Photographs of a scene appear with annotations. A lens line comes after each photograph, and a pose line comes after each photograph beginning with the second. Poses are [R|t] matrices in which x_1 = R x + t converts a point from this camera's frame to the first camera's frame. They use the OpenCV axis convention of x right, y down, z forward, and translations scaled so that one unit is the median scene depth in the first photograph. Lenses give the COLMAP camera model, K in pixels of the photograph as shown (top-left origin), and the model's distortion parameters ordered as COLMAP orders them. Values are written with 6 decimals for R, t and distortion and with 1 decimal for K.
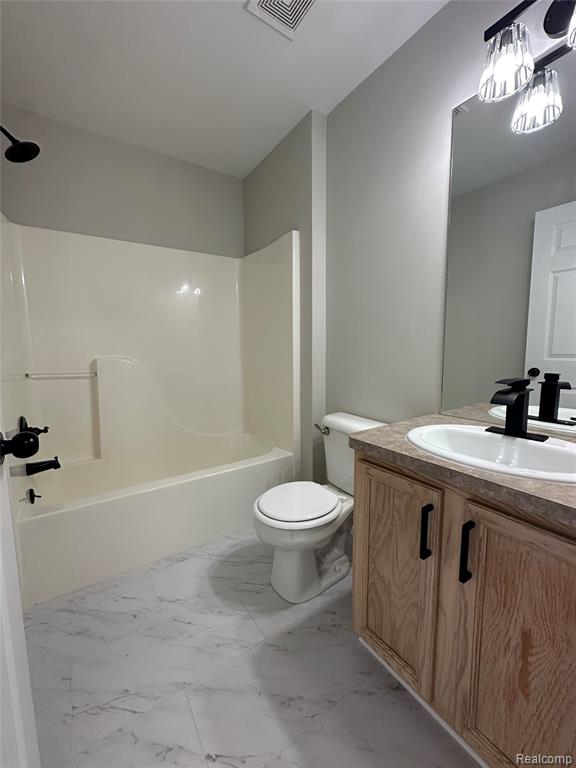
lens RADIAL K [[307.0, 0, 288.5], [0, 307.0, 383.2], [0, 0, 1]] dist [-0.004352, 0.000530]
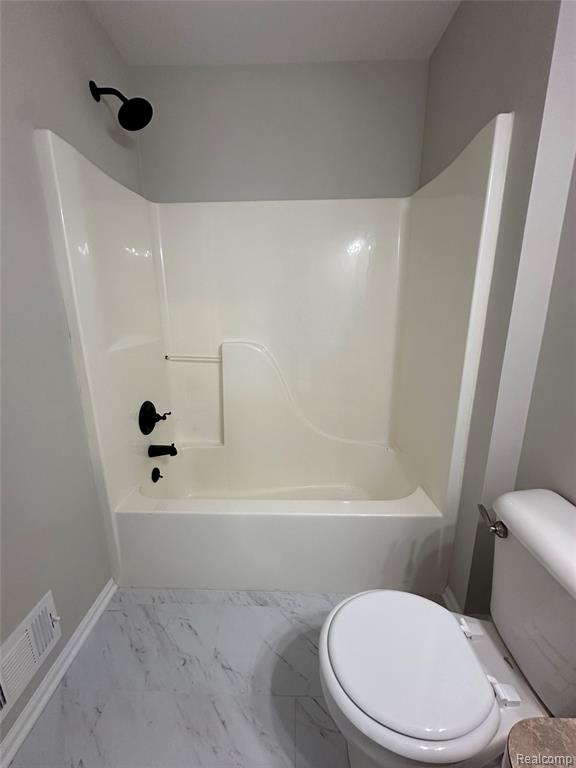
lens RADIAL K [[307.0, 0, 287.9], [0, 307.0, 383.7], [0, 0, 1]] dist [-0.004352, 0.000530]
pose [[0.817699, 0.141450, -0.557997, 0.080757], [-0.071243, 0.986755, 0.145737, -0.123149], [0.571220, -0.079416, 0.816946, 0.391768]]
